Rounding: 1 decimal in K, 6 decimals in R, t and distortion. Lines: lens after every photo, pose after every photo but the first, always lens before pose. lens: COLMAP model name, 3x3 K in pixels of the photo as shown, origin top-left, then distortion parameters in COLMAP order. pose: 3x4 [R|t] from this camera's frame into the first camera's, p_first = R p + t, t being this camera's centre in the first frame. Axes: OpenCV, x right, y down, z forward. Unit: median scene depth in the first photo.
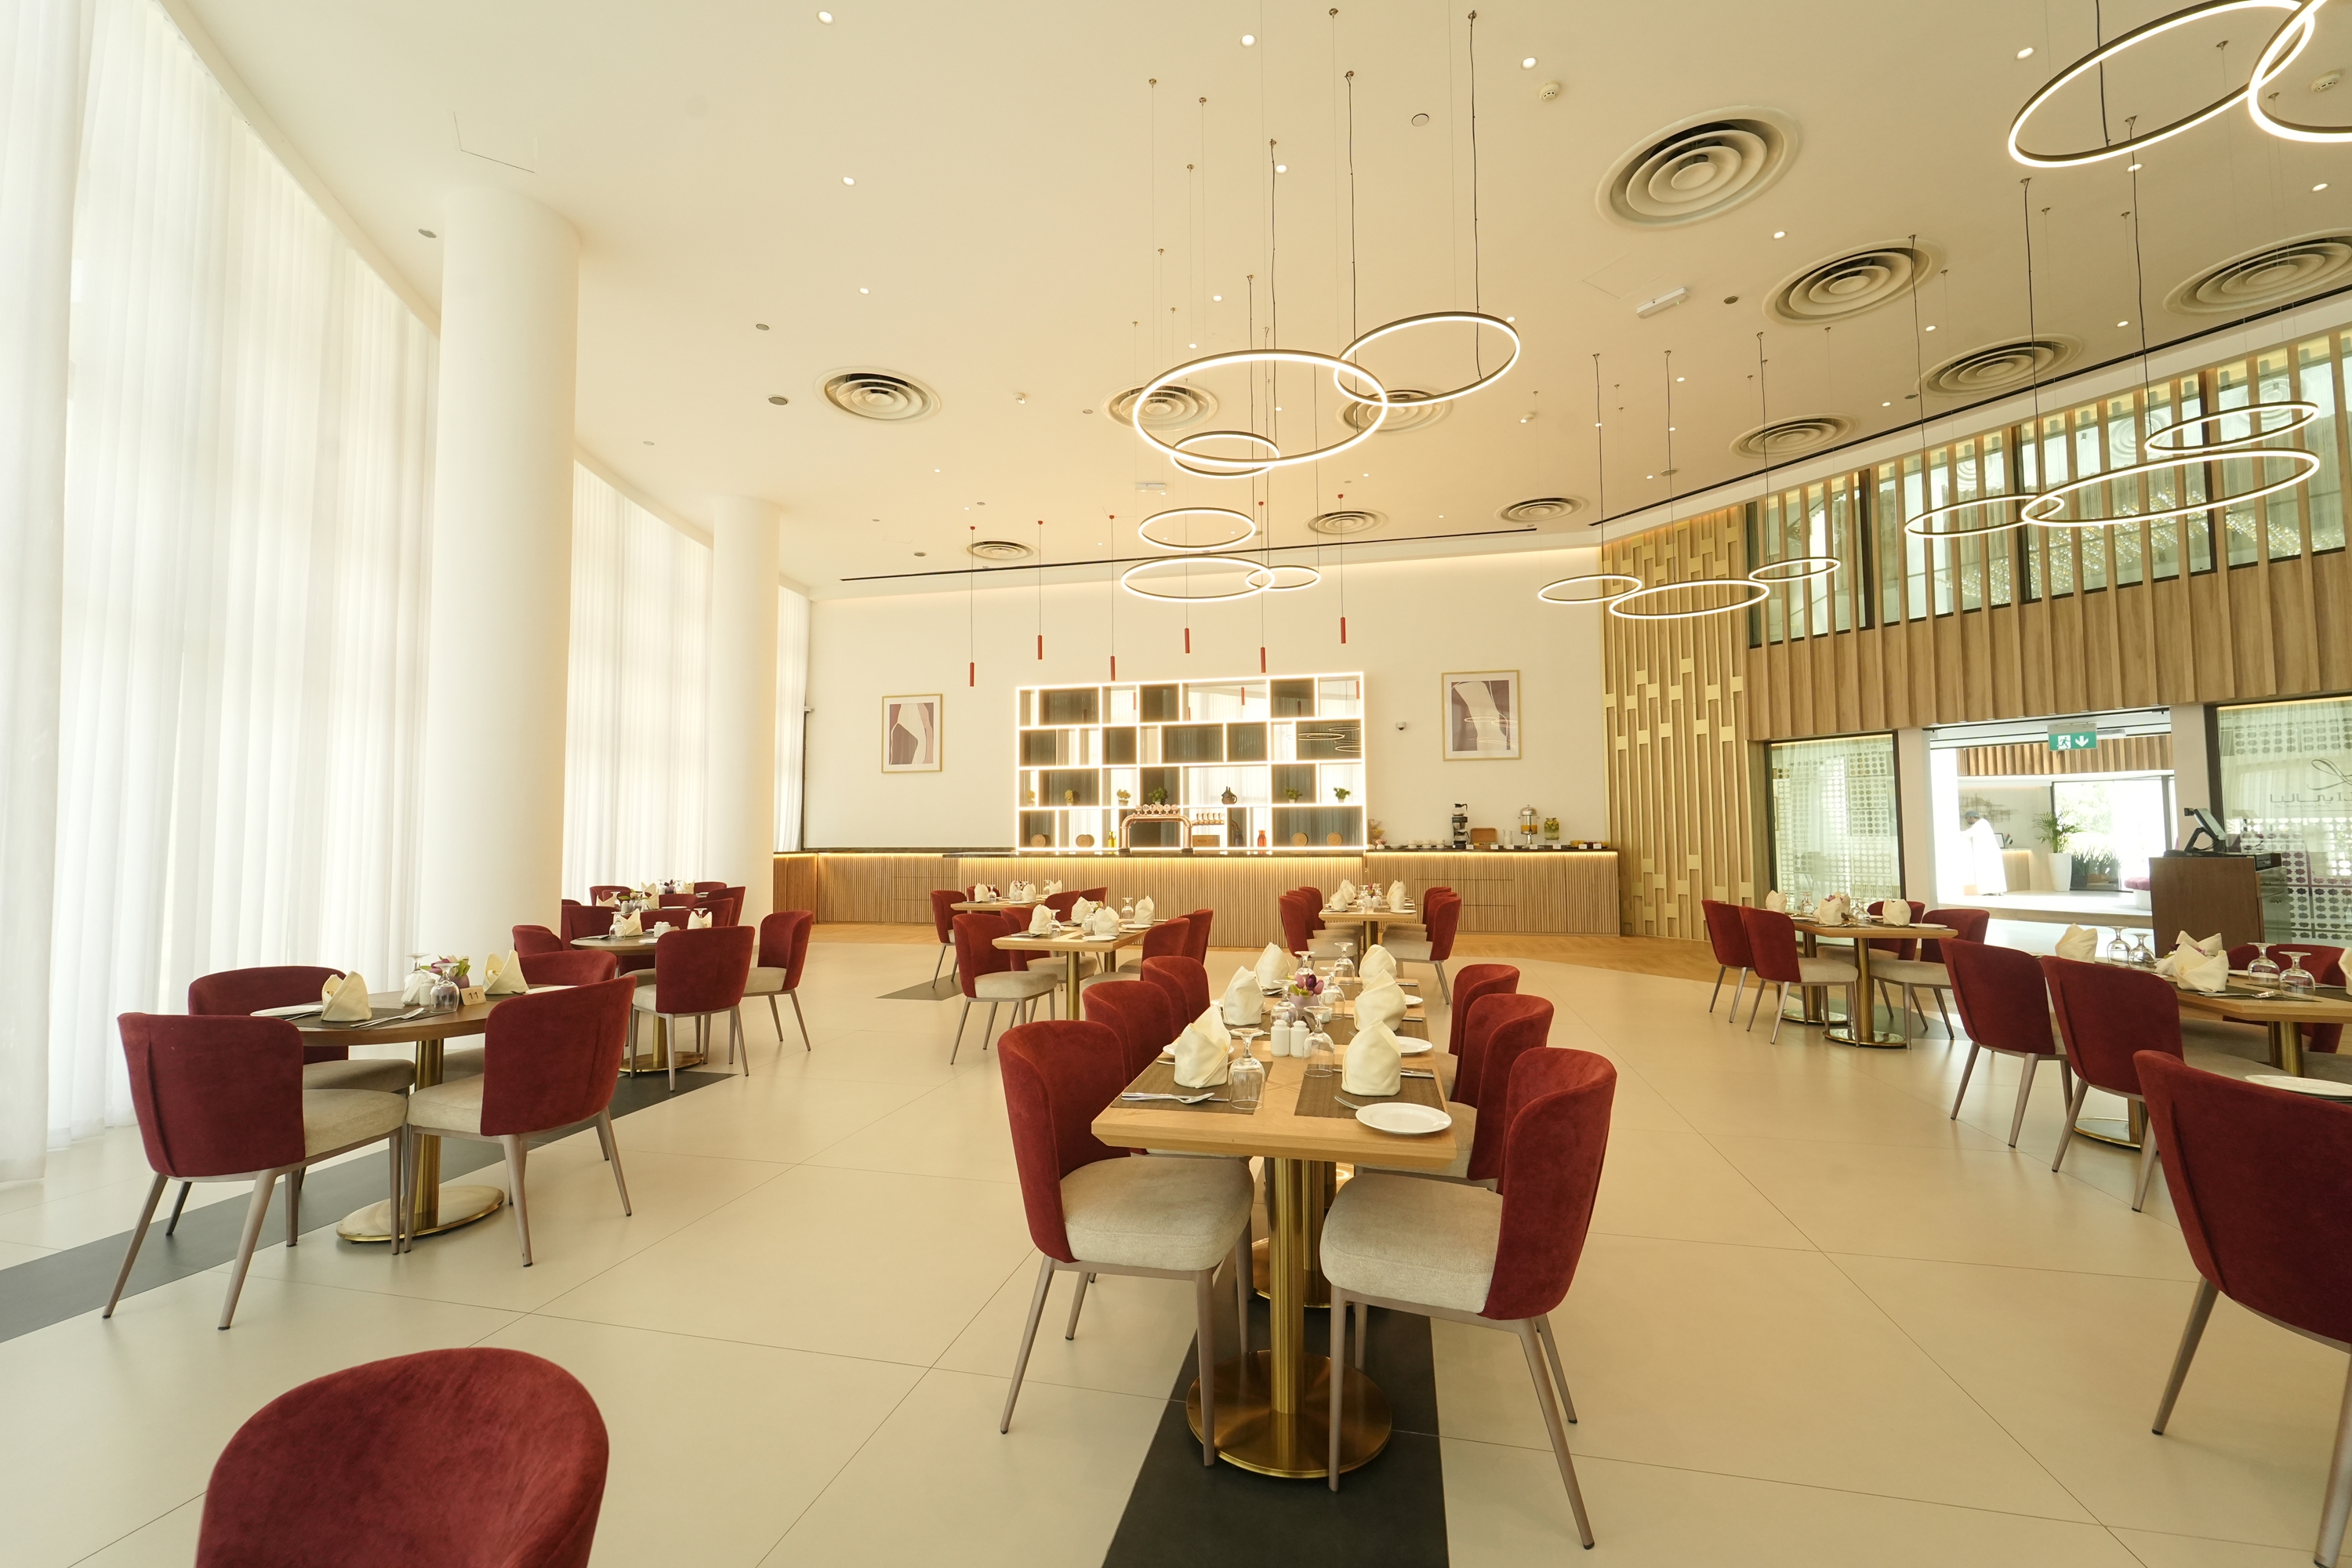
lens RADIAL K [[946.4, 0, 1173.7], [0, 946.4, 785.2], [0, 0, 1]] dist [-0.000657, -0.000126]
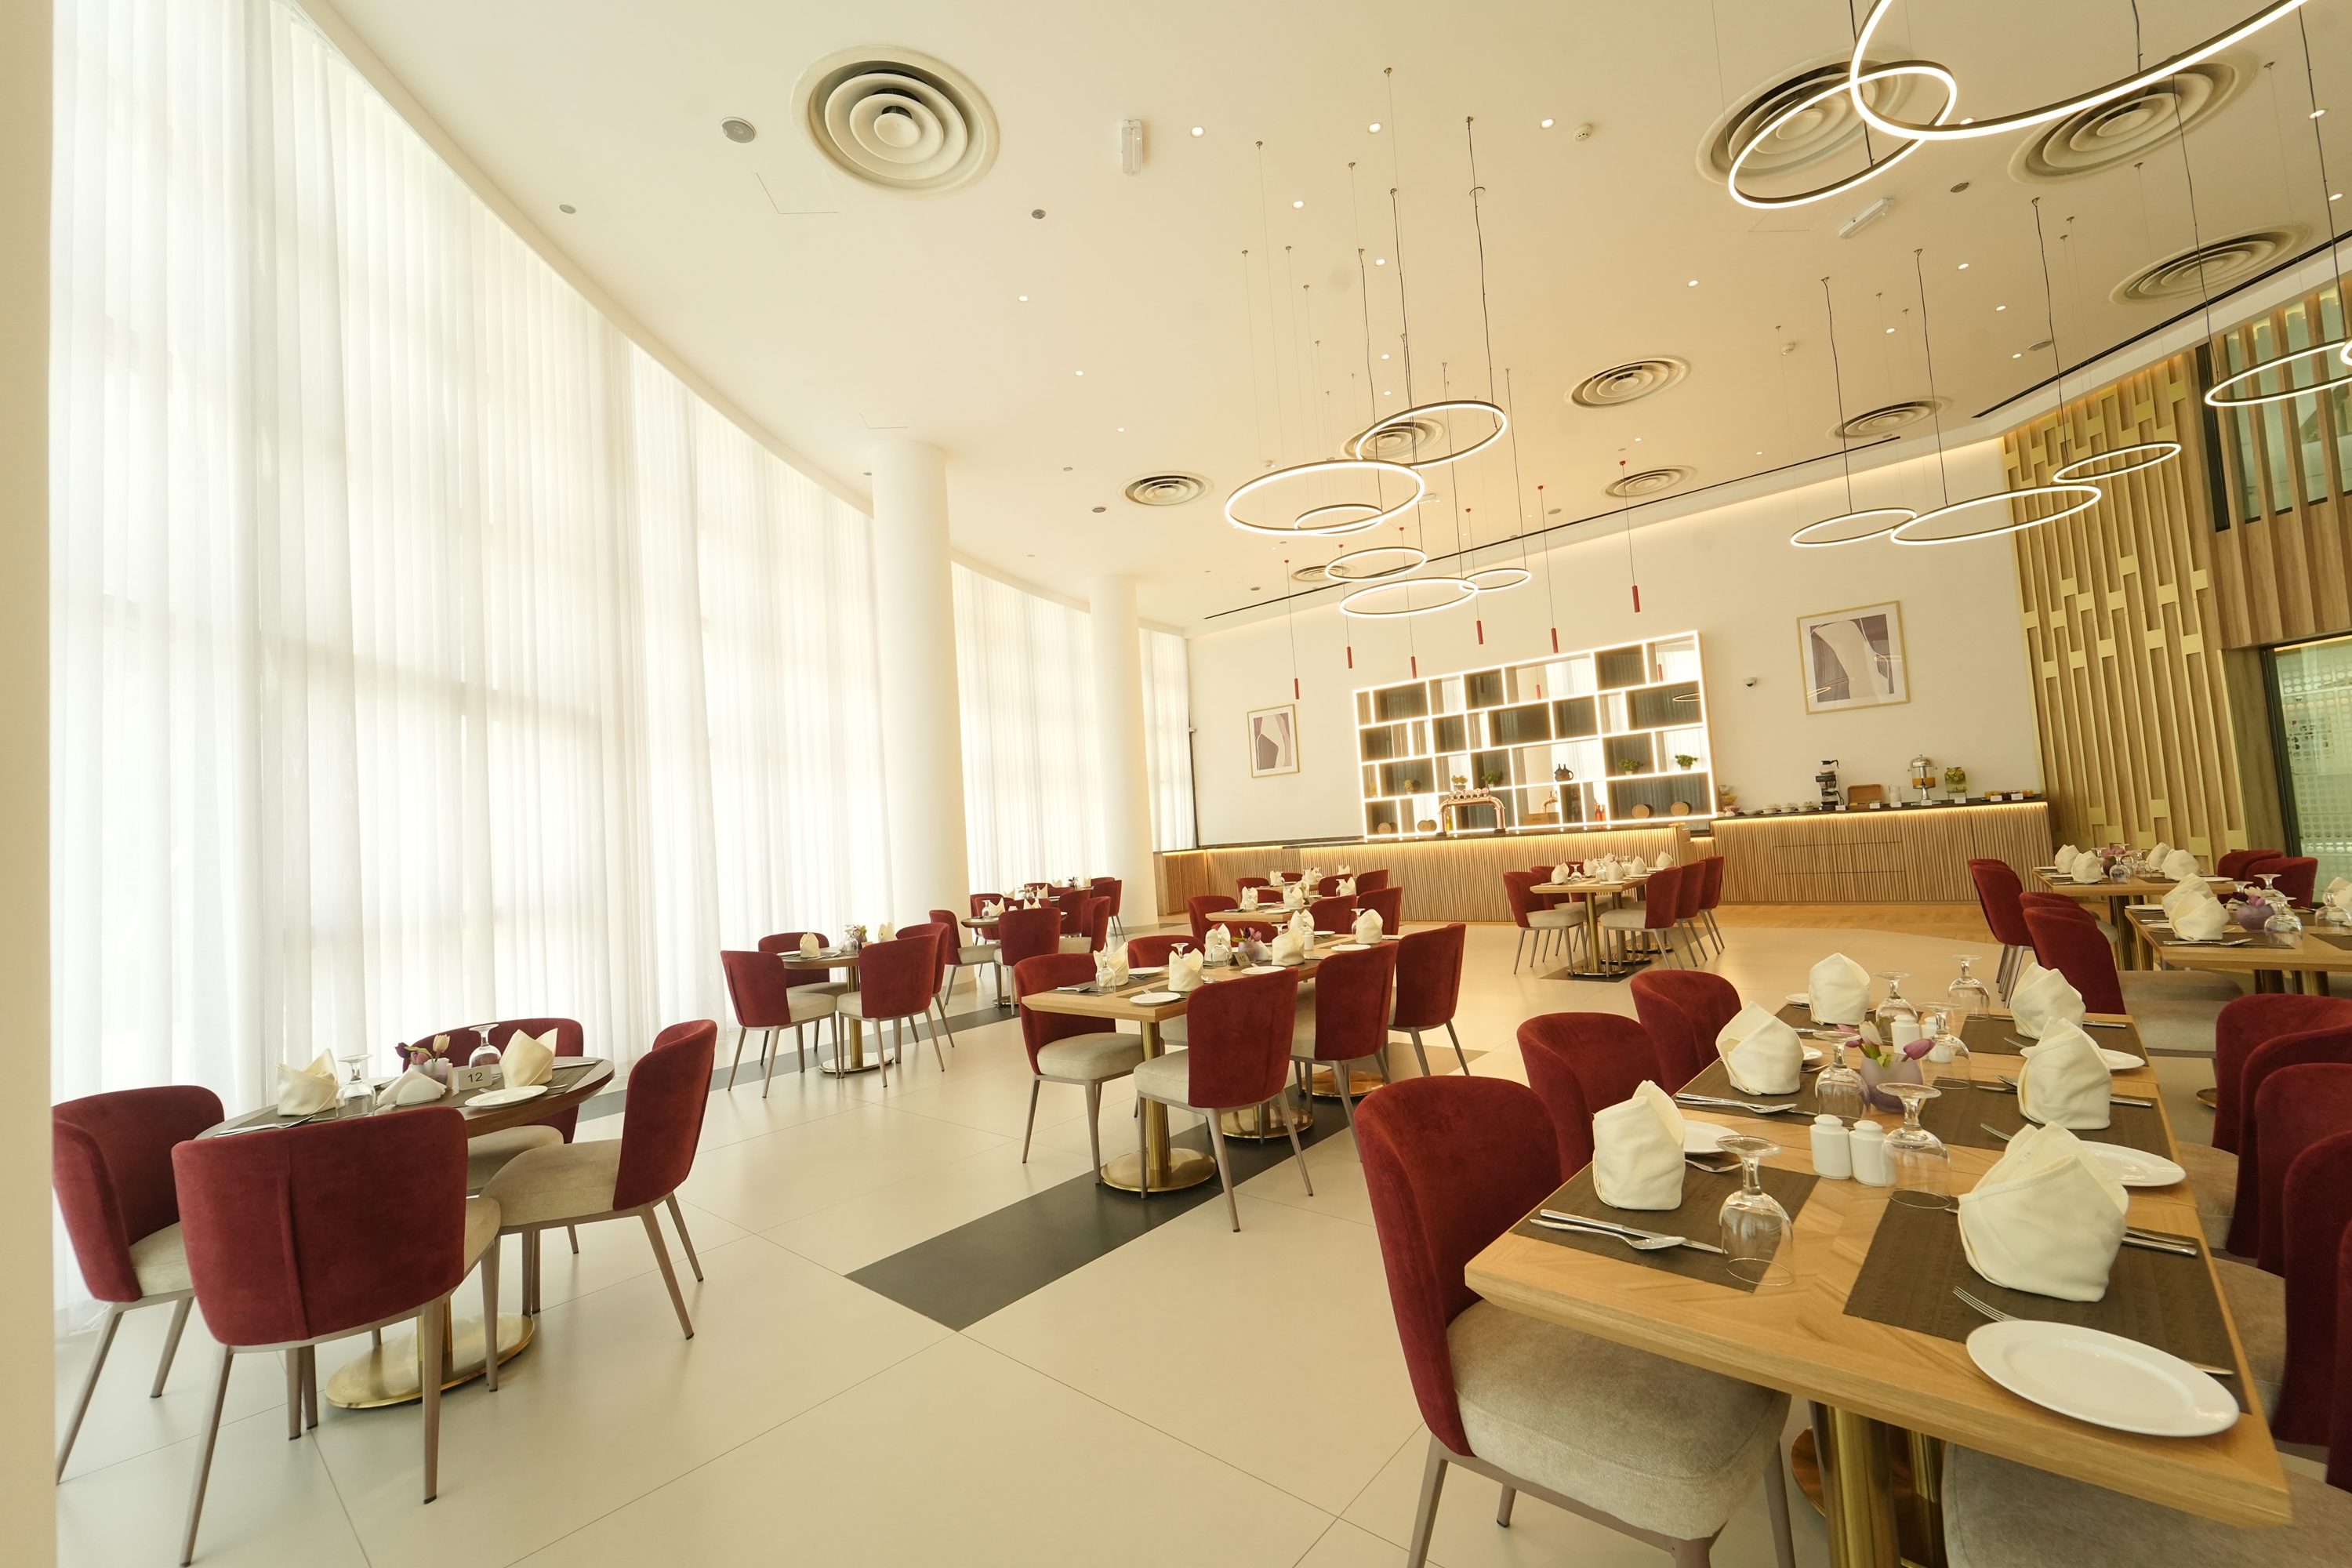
lens RADIAL K [[941.2, 0, 1170.0], [0, 941.2, 789.3], [0, 0, 1]] dist [0.000636, 0.000231]
pose [[0.881328, -0.078971, -0.465859, 0.174623], [0.087954, 0.996122, -0.002467, -0.006219], [0.464247, -0.038800, 0.884855, -0.088095]]
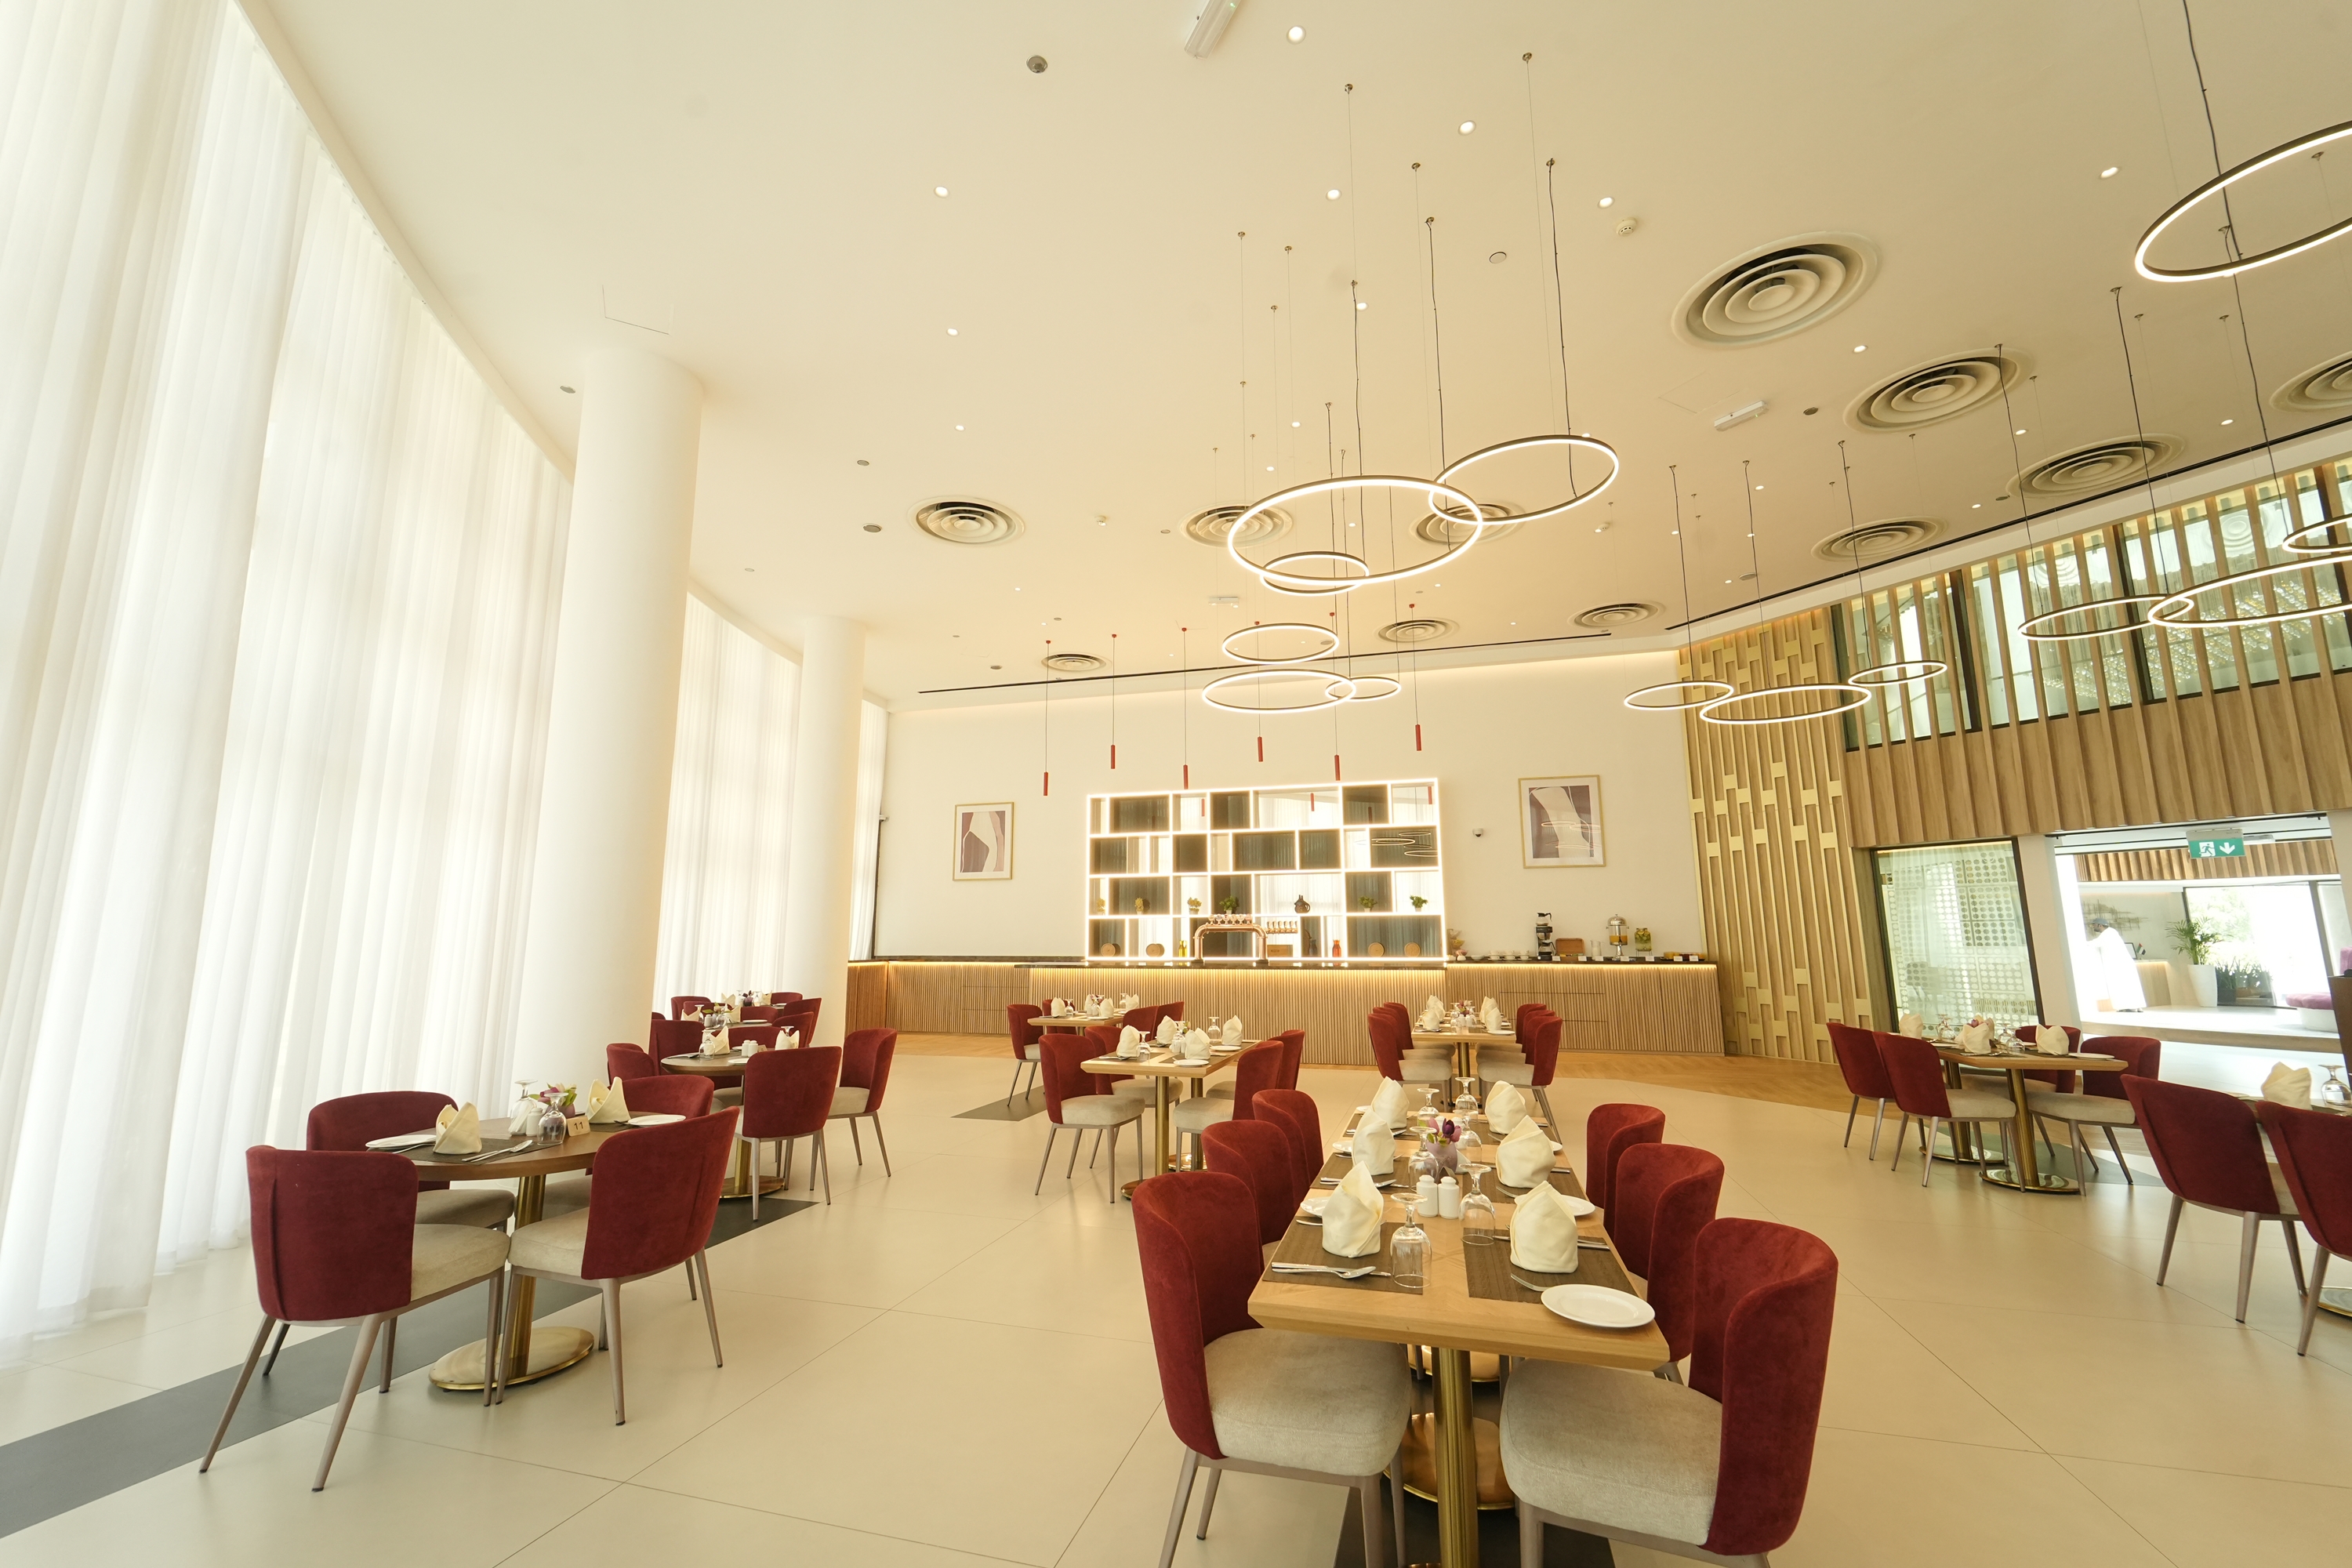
lens RADIAL K [[947.8, 0, 1176.0], [0, 947.8, 784.0], [0, 0, 1]] dist [-0.000580, -0.000499]
pose [[0.998241, -0.007156, -0.058857, -0.014851], [0.000698, 0.994040, -0.109012, -0.006454], [0.059286, 0.108779, 0.992296, 0.004169]]
